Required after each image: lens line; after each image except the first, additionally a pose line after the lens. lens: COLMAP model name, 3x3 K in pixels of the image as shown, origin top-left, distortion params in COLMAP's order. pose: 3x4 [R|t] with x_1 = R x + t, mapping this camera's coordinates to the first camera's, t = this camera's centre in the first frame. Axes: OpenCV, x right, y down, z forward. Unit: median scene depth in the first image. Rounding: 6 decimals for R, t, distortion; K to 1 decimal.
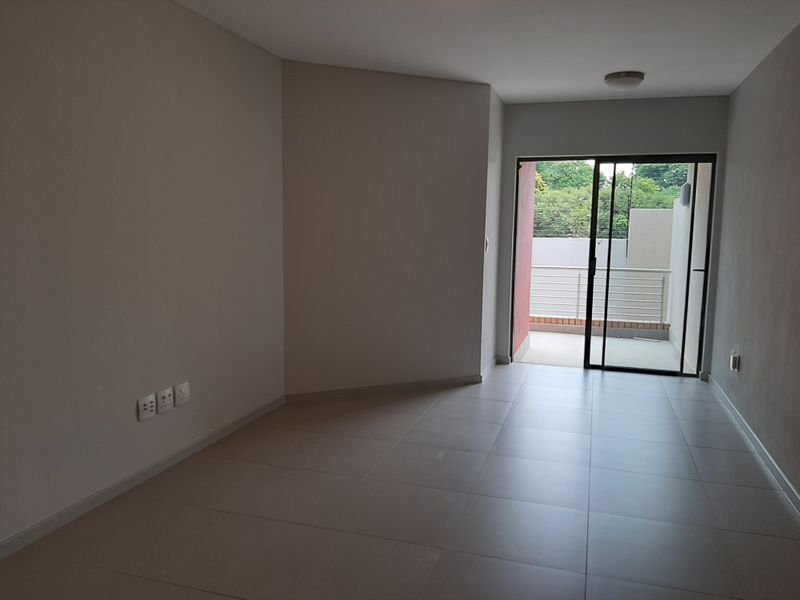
lens RADIAL K [[622.9, 0, 402.1], [0, 622.9, 293.7], [0, 0, 1]] dist [0.044559, -0.062449]
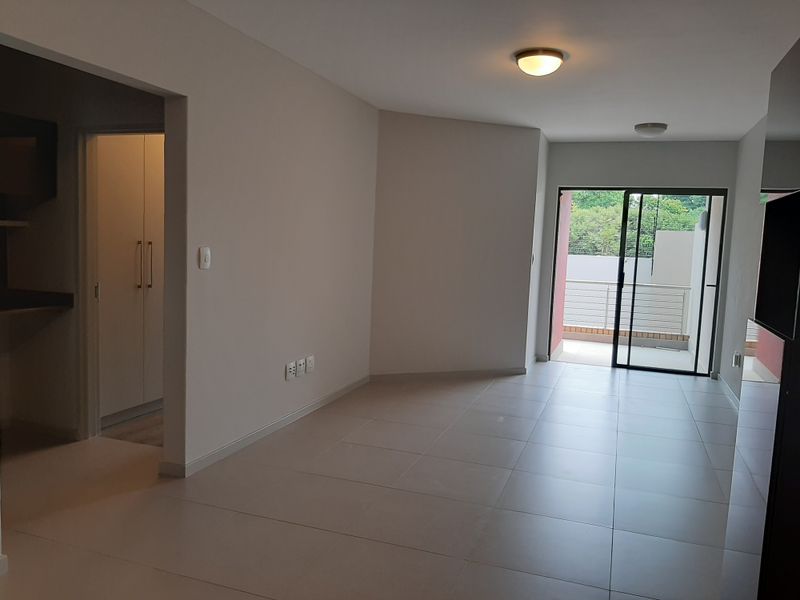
lens RADIAL K [[622.9, 0, 411.6], [0, 622.9, 290.3], [0, 0, 1]] dist [0.044559, -0.062449]
pose [[0.999306, 0.028557, -0.023935, -0.064564], [-0.029194, 0.999216, -0.026728, 0.019613], [0.023153, 0.027408, 0.999356, -0.197383]]
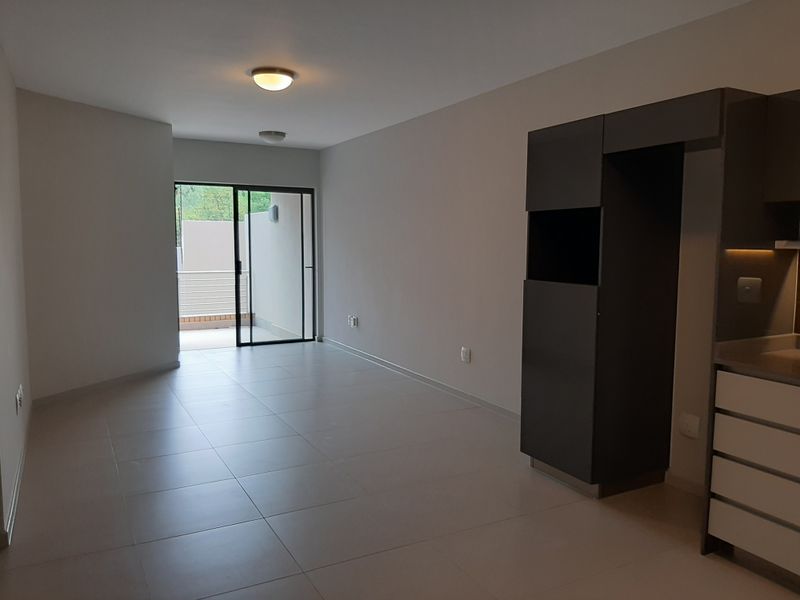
lens RADIAL K [[622.9, 0, 413.3], [0, 622.9, 301.0], [0, 0, 1]] dist [0.044559, -0.062449]
pose [[0.677438, -0.083627, 0.730811, -0.429579], [0.085066, 0.995757, 0.035091, 0.010187], [-0.730645, 0.038396, 0.681678, -0.163635]]
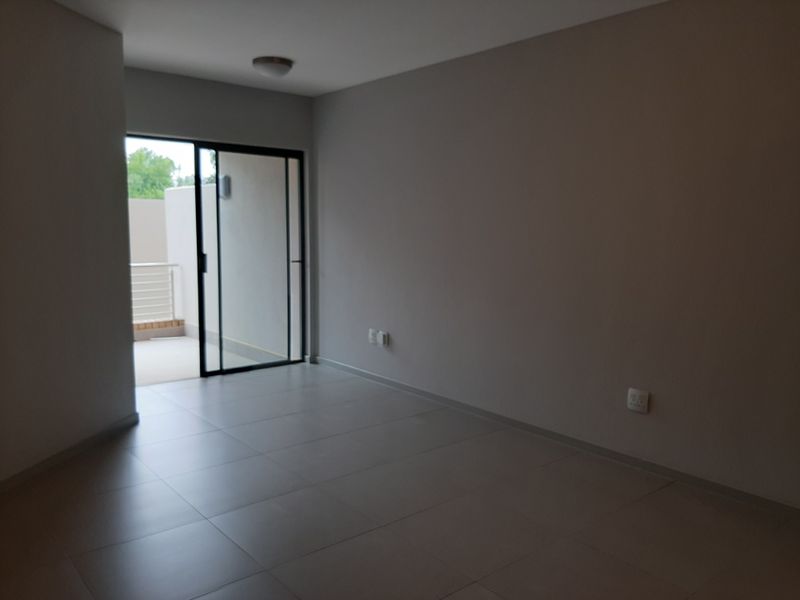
lens RADIAL K [[622.9, 0, 397.4], [0, 622.9, 303.5], [0, 0, 1]] dist [0.044559, -0.062449]
pose [[0.524965, -0.114654, 0.843366, -0.330707], [0.087807, 0.992894, 0.080325, -0.036373], [-0.846583, 0.031886, 0.531301, 0.301295]]
